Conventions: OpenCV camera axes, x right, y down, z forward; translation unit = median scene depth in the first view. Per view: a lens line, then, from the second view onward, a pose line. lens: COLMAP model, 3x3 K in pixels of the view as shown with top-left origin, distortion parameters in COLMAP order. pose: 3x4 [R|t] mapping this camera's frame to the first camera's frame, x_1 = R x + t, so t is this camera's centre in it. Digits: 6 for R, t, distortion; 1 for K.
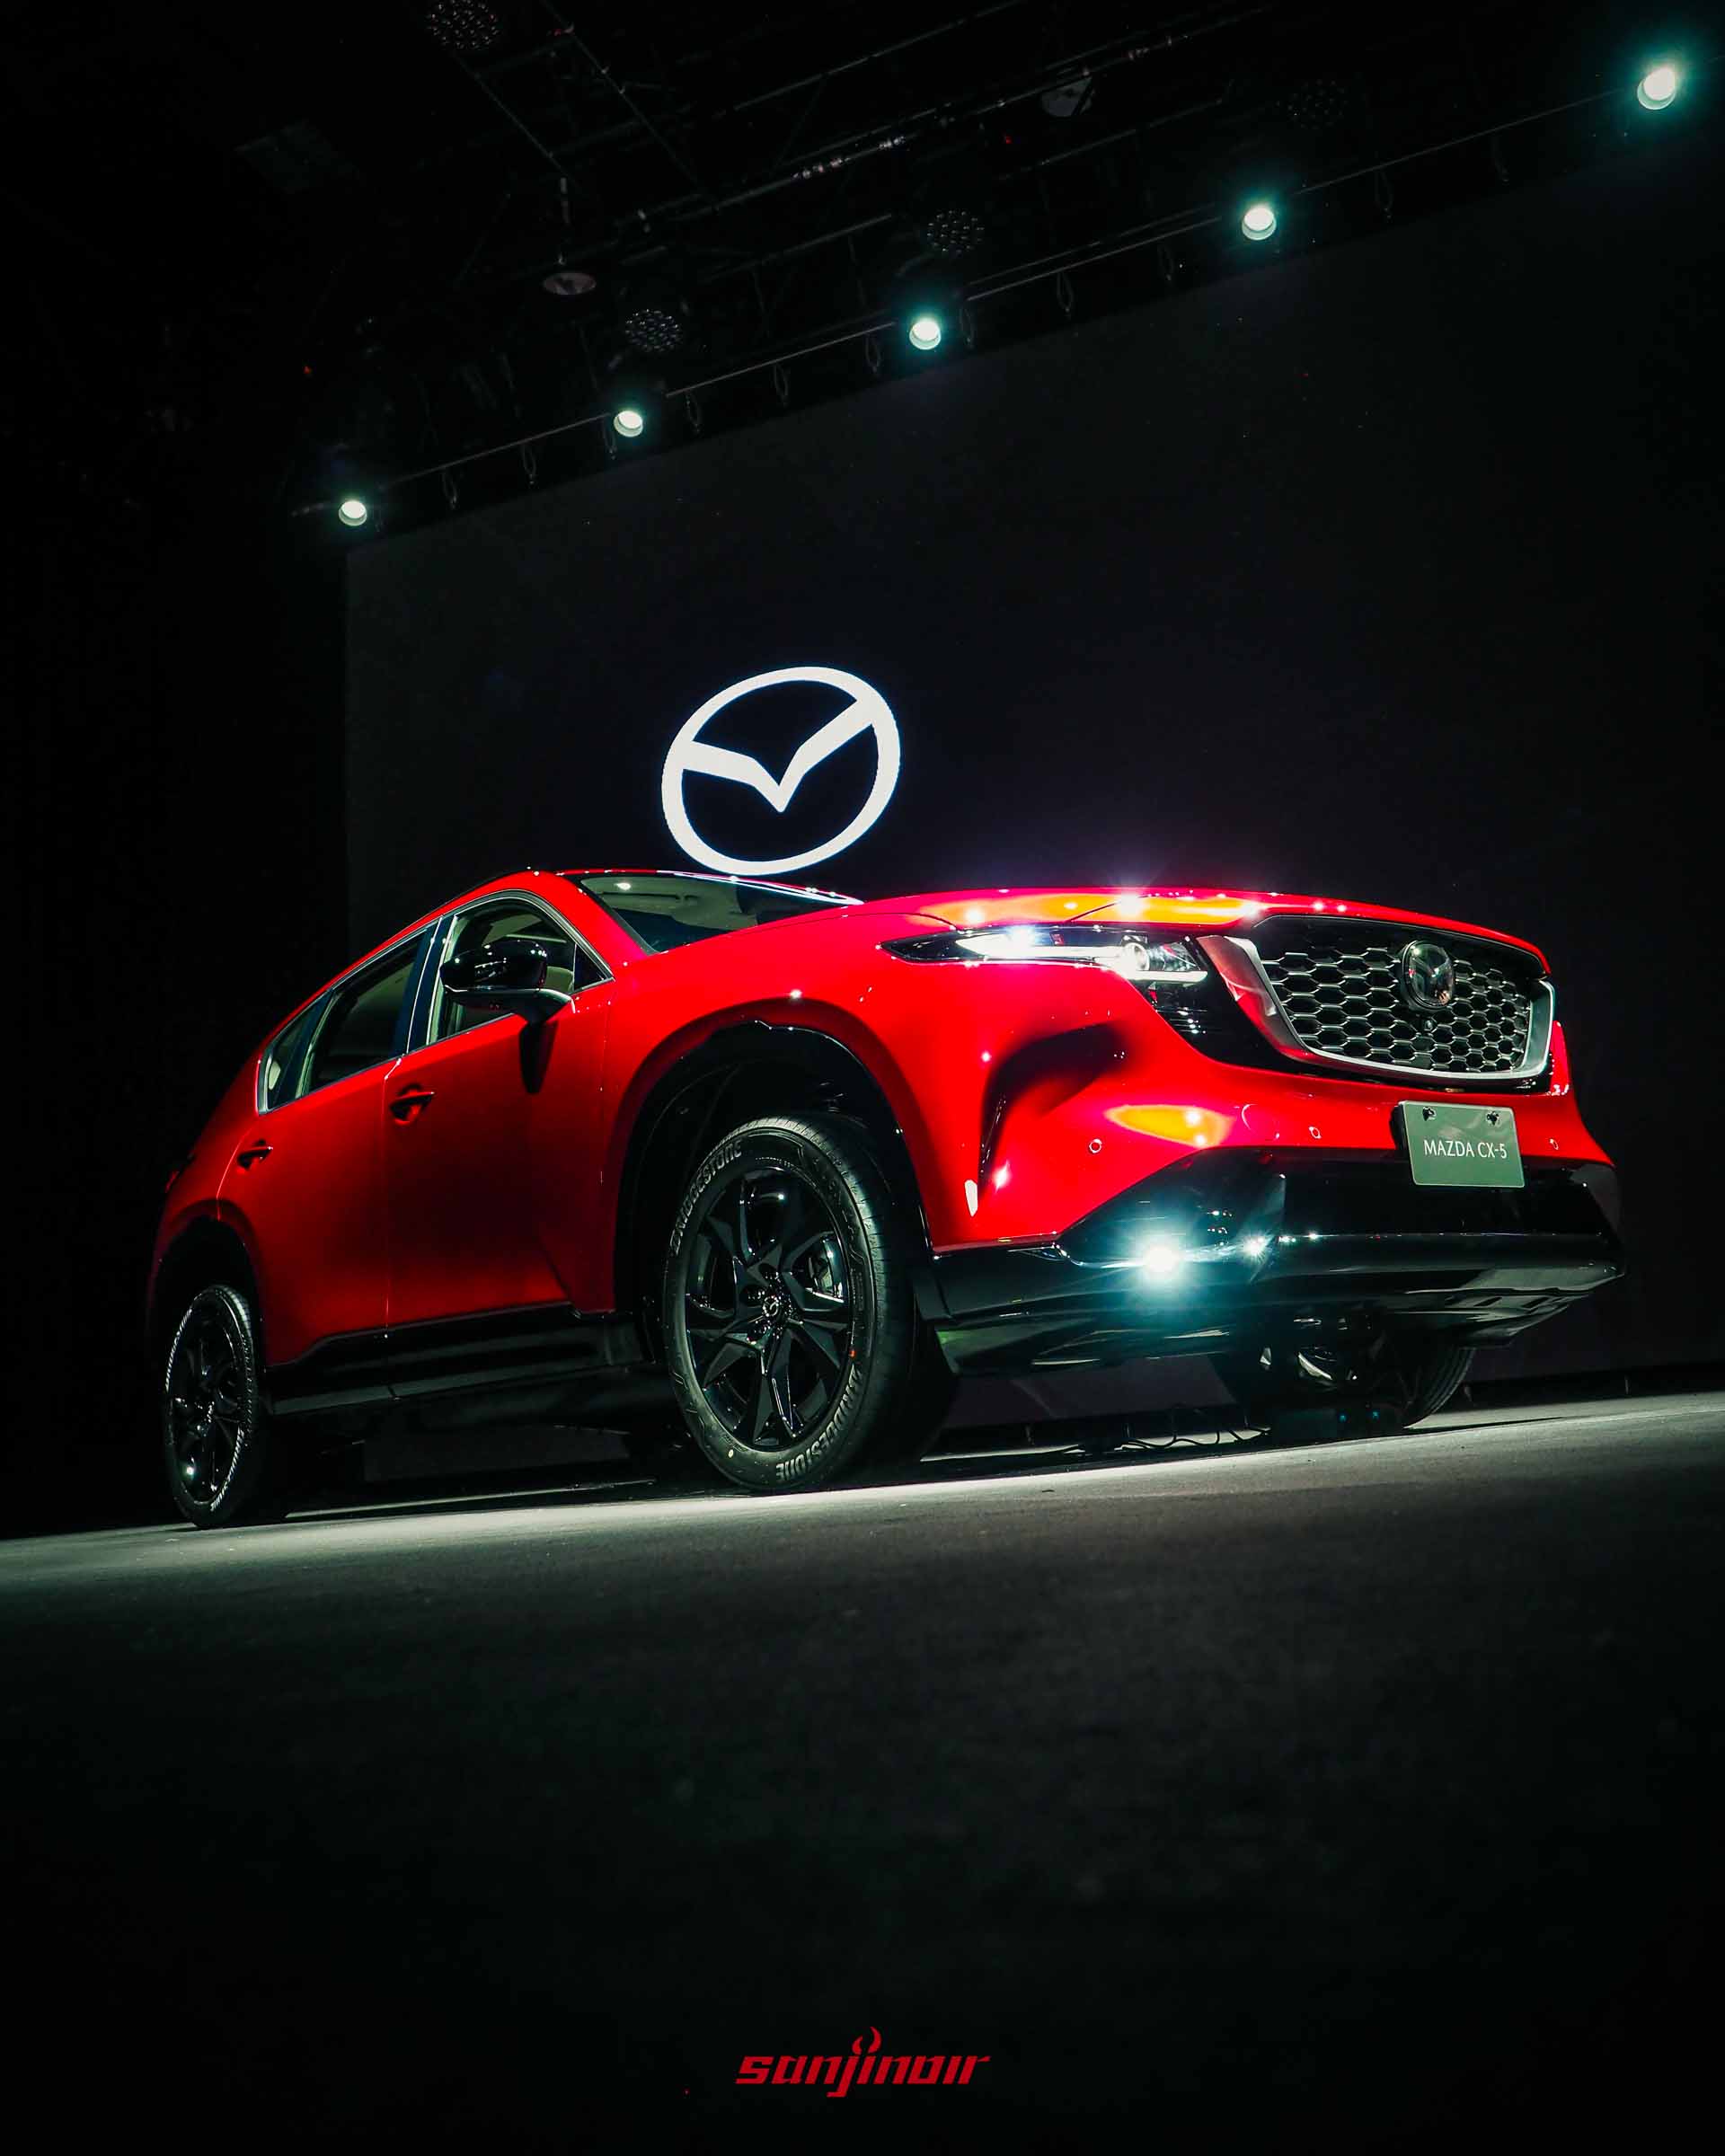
lens RADIAL K [[1937.2, 0, 864.0], [0, 1937.2, 923.3], [0, 0, 1]] dist [0.001964, -0.000757]
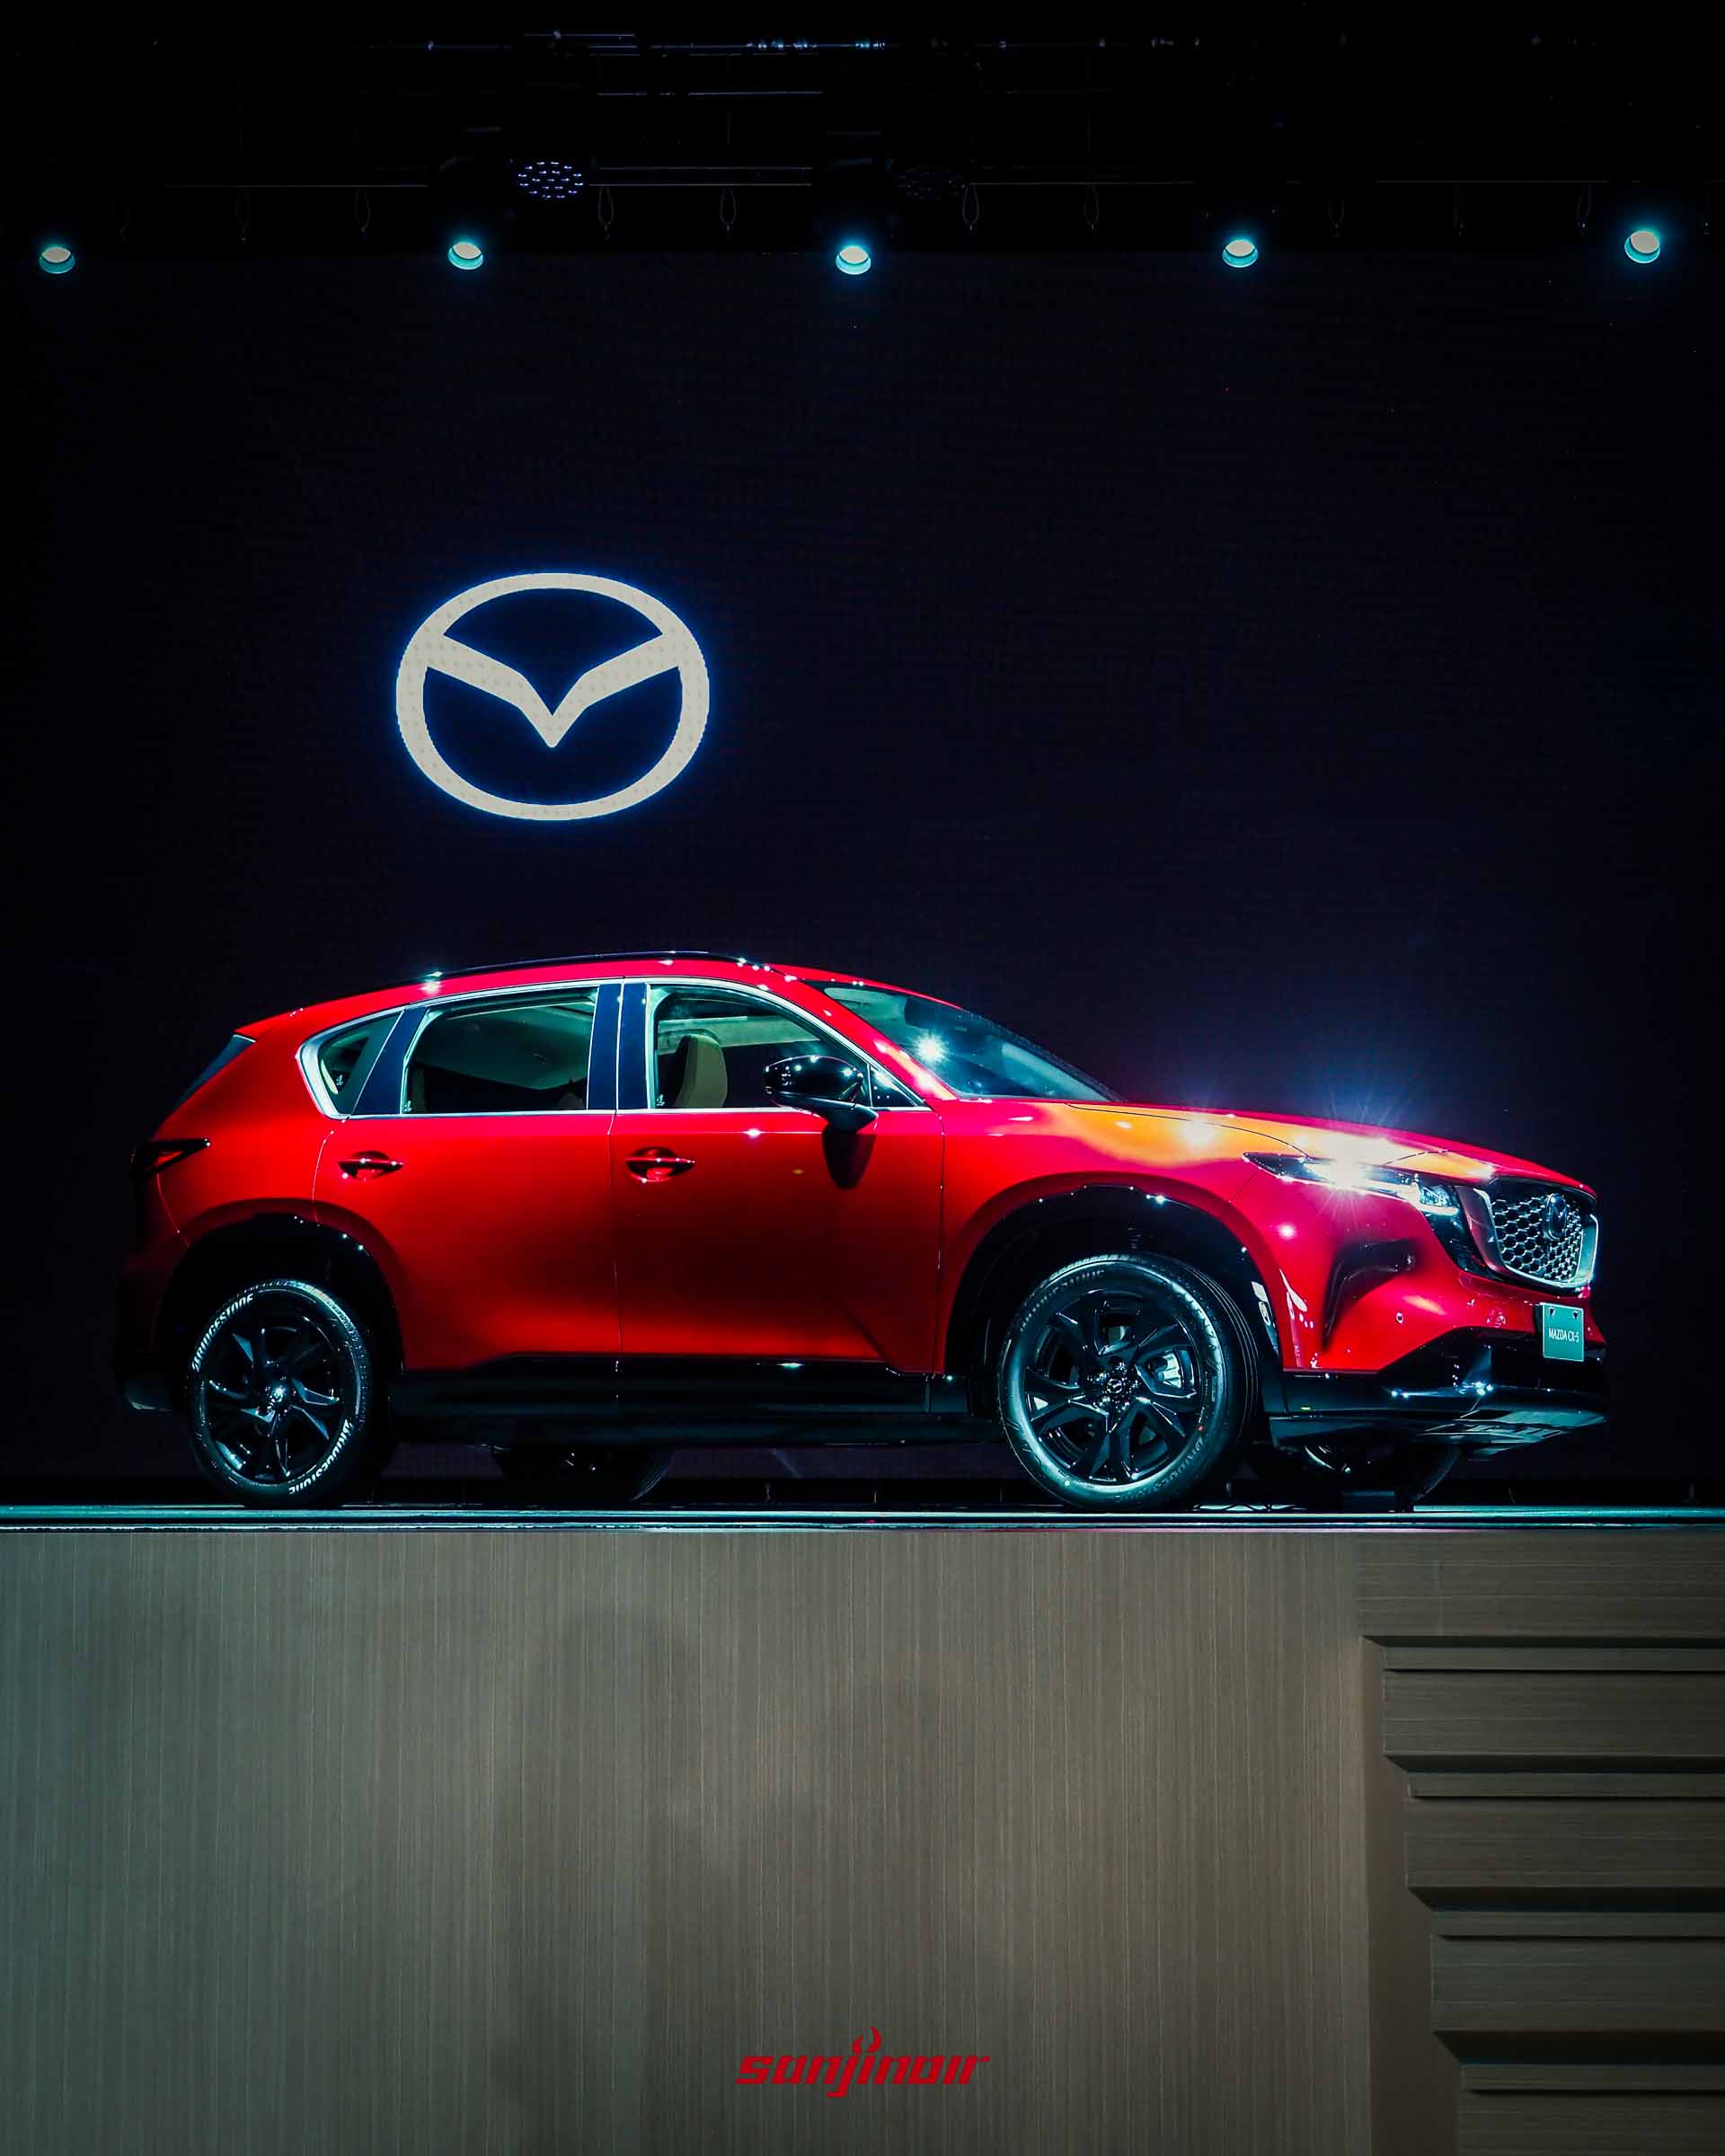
lens RADIAL K [[3686.4, 0, 862.5], [0, 3686.4, 1078.0], [0, 0, 1]] dist [-0.041854, -0.234228]
pose [[0.921479, 0.131793, 0.365387, -1.155395], [-0.180367, 0.978296, 0.102007, -0.249939], [-0.344013, -0.159901, 0.925250, -1.310447]]
